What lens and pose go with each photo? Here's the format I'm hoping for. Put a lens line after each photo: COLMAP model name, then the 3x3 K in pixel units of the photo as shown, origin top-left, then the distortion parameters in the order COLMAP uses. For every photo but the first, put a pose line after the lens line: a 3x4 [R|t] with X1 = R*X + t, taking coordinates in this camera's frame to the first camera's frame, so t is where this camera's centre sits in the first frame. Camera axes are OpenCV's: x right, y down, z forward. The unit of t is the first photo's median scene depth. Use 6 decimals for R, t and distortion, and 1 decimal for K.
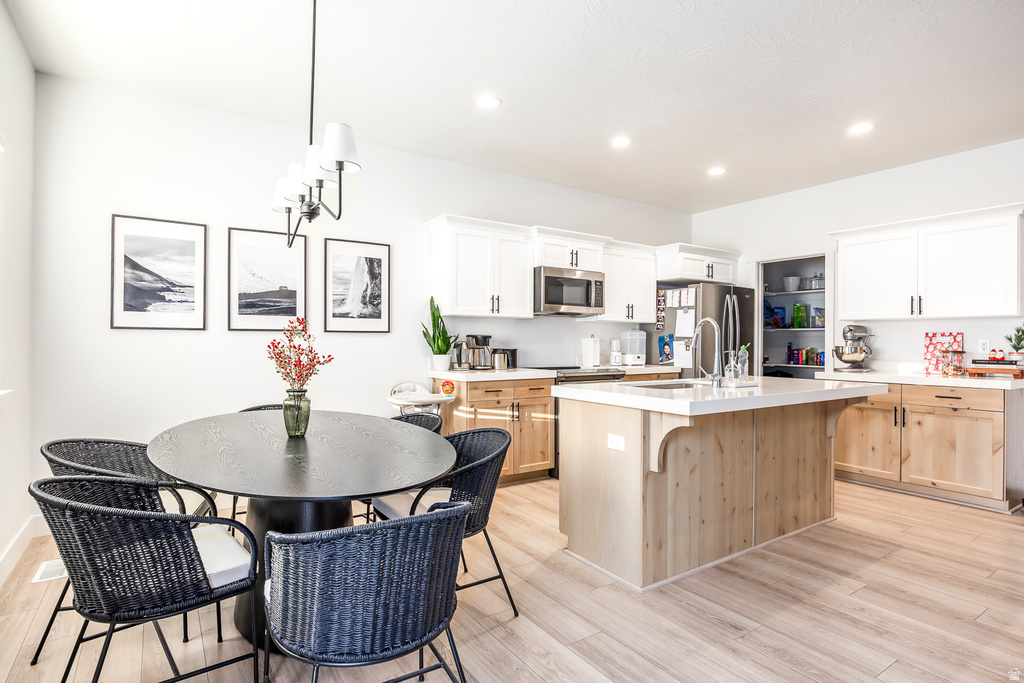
lens RADIAL K [[535.6, 0, 516.0], [0, 535.6, 342.4], [0, 0, 1]] dist [0.002270, 0.000234]
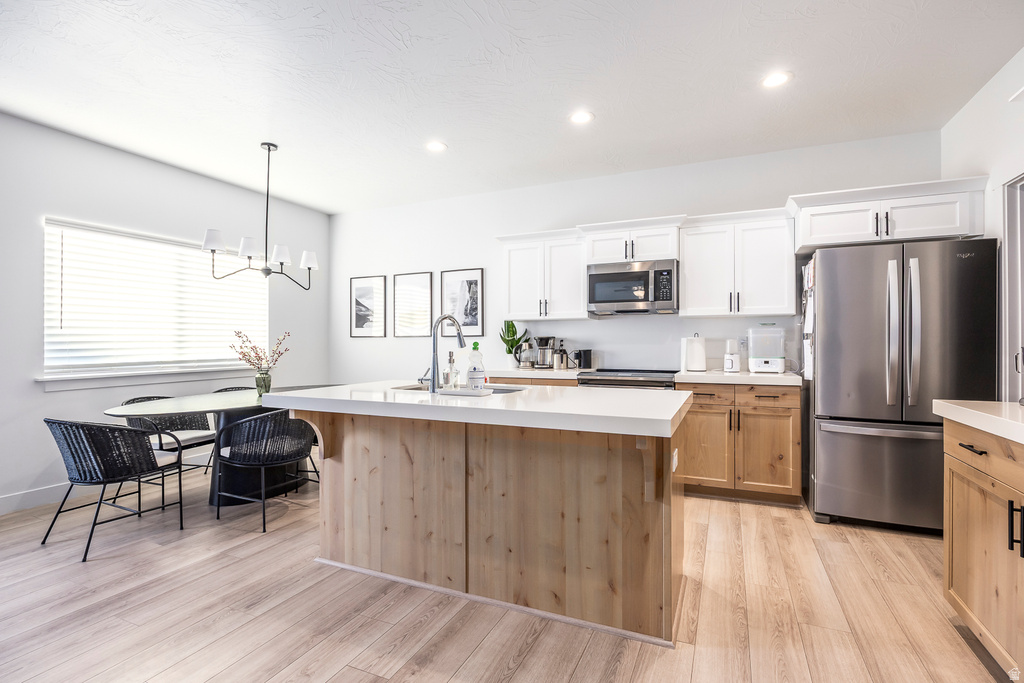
lens RADIAL K [[464.2, 0, 522.3], [0, 464.2, 338.2], [0, 0, 1]] dist [-0.006108, -0.000225]
pose [[0.533657, -0.015005, -0.845568, 0.772569], [0.003994, 0.999876, -0.015223, 0.004079], [0.845691, 0.004747, 0.533651, 0.494447]]
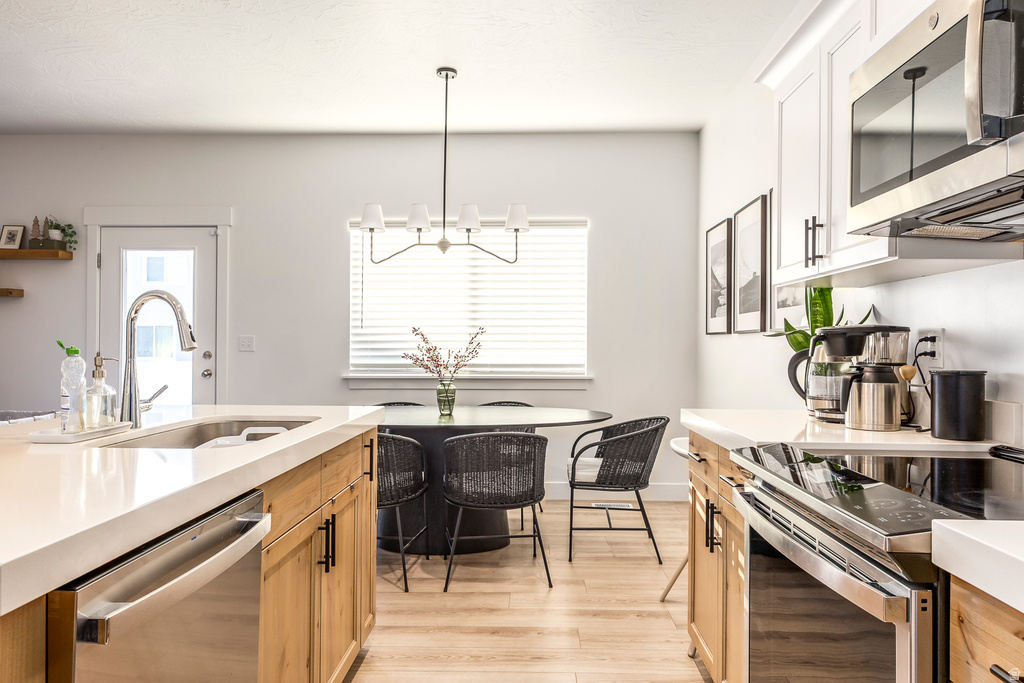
lens RADIAL K [[675.5, 0, 514.8], [0, 675.5, 345.0], [0, 0, 1]] dist [-0.001754, -0.002225]
pose [[-0.574169, -0.008422, -0.818693, 0.482949], [-0.010224, 0.999943, -0.003116, 0.002592], [0.818673, 0.006581, -0.574223, 1.162008]]
